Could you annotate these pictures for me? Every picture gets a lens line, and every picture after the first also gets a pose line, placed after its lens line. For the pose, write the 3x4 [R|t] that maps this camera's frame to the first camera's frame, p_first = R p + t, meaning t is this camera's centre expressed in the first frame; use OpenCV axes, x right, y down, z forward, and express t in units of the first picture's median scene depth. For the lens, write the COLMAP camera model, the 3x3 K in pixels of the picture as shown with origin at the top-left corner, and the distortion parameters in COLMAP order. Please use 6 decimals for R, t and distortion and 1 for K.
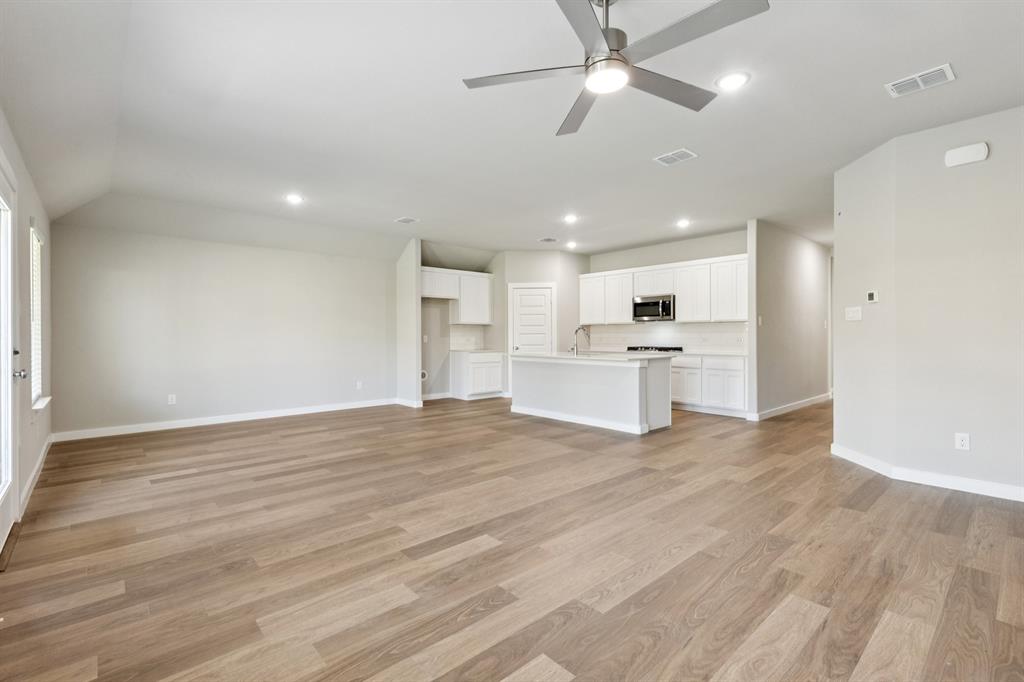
lens RADIAL K [[465.2, 0, 517.0], [0, 465.2, 336.2], [0, 0, 1]] dist [0.008933, -0.000261]
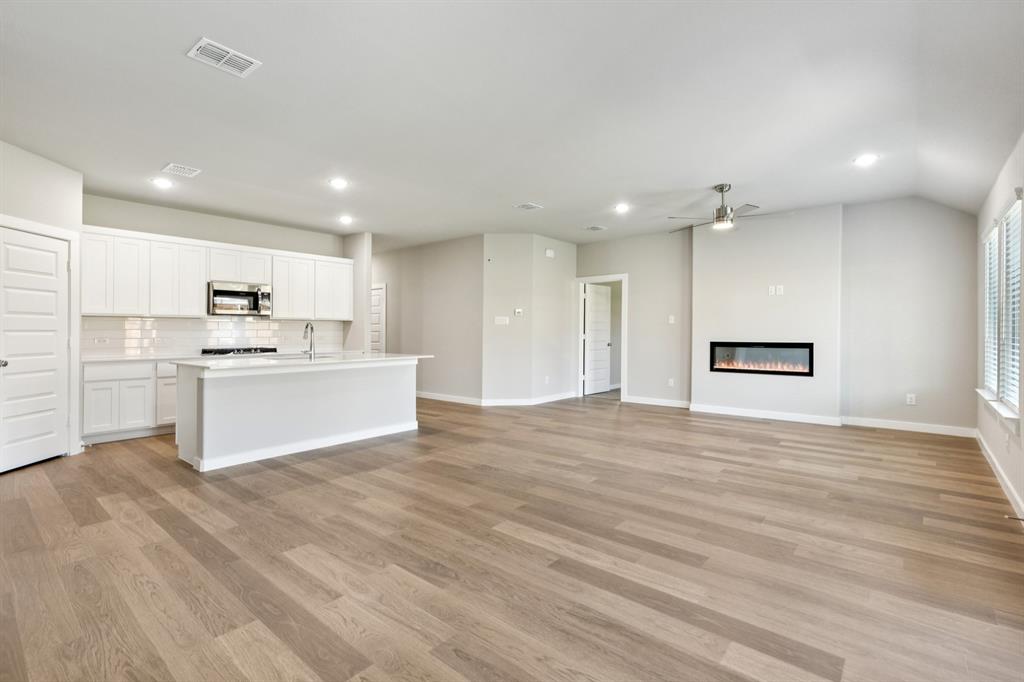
lens RADIAL K [[465.2, 0, 517.0], [0, 465.2, 336.2], [0, 0, 1]] dist [0.008933, -0.000261]
pose [[-0.129953, -0.004224, 0.991511, -1.171935], [0.004511, 0.999978, 0.004851, 0.001160], [-0.991510, 0.005103, -0.129931, 1.352235]]
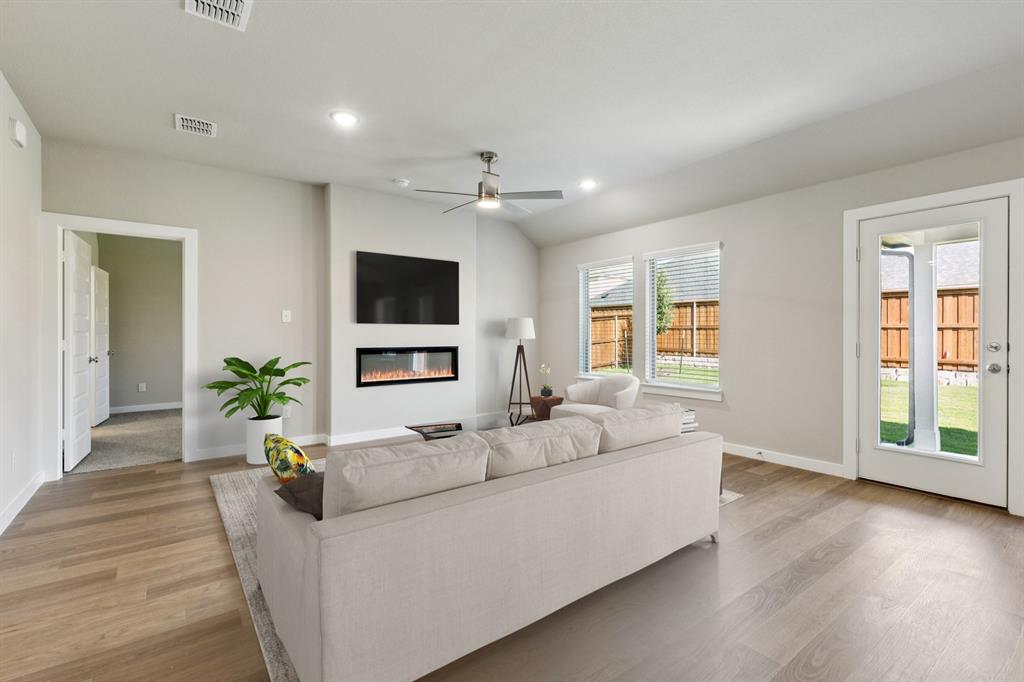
lens RADIAL K [[465.2, 0, 517.0], [0, 465.2, 336.2], [0, 0, 1]] dist [0.008933, -0.000261]
pose [[-0.995590, 0.005031, 0.093679, -0.060509], [0.005392, 0.999979, 0.003605, -0.001632], [-0.093659, 0.004094, -0.995596, 1.678982]]
